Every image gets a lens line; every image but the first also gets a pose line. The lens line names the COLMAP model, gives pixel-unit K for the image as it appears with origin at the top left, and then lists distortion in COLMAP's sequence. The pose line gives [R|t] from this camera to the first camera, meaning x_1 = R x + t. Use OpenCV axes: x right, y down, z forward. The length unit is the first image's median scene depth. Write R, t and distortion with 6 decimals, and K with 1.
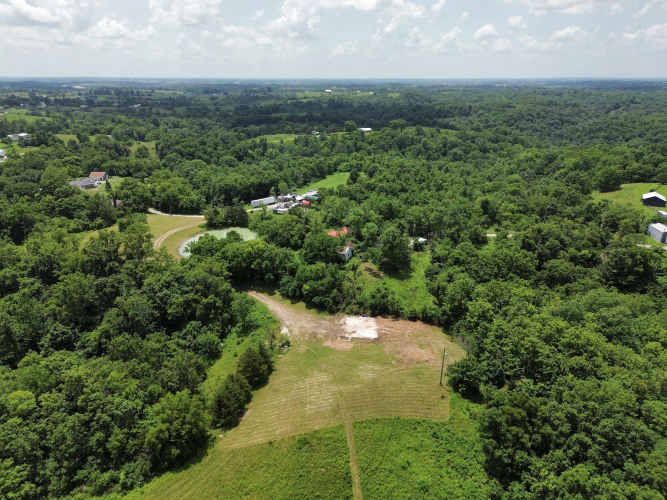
lens RADIAL K [[472.6, 0, 333.5], [0, 472.6, 250.0], [0, 0, 1]] dist [0.071167, -0.068864]
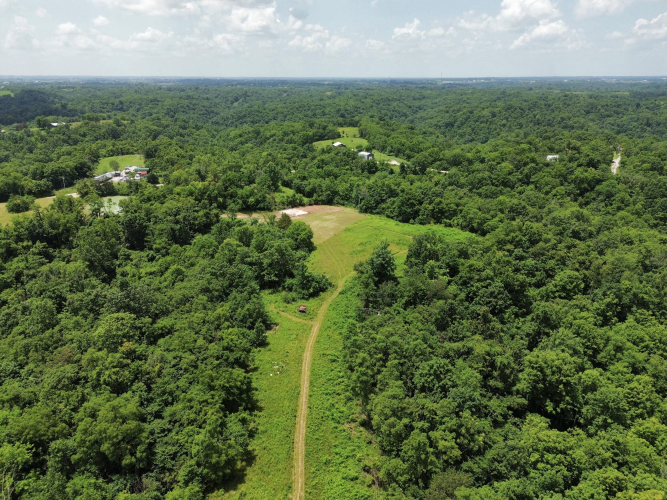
lens RADIAL K [[472.6, 0, 333.5], [0, 472.6, 250.0], [0, 0, 1]] dist [0.071167, -0.068864]
pose [[0.721209, -0.239736, 0.649911, -0.838982], [0.237795, 0.966875, 0.092774, 0.142381], [-0.650624, 0.087636, 0.754326, -0.337623]]
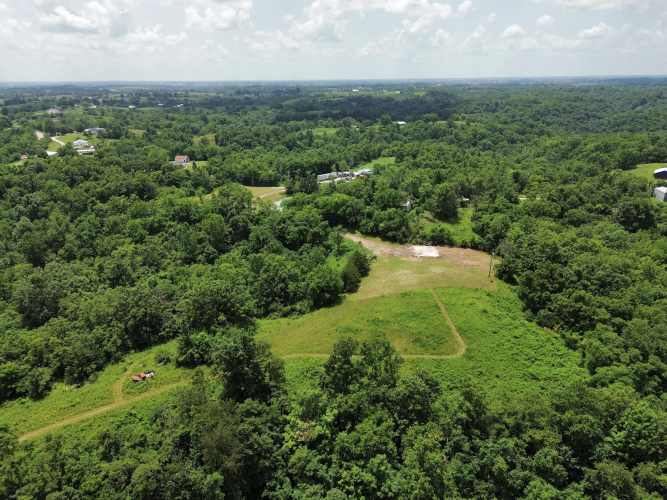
lens RADIAL K [[472.6, 0, 333.5], [0, 472.6, 250.0], [0, 0, 1]] dist [0.071167, -0.068864]
pose [[0.998981, 0.004046, -0.044944, -0.120248], [-0.004157, 0.999989, -0.002370, 0.136311], [0.044934, 0.002555, 0.998987, -0.306374]]
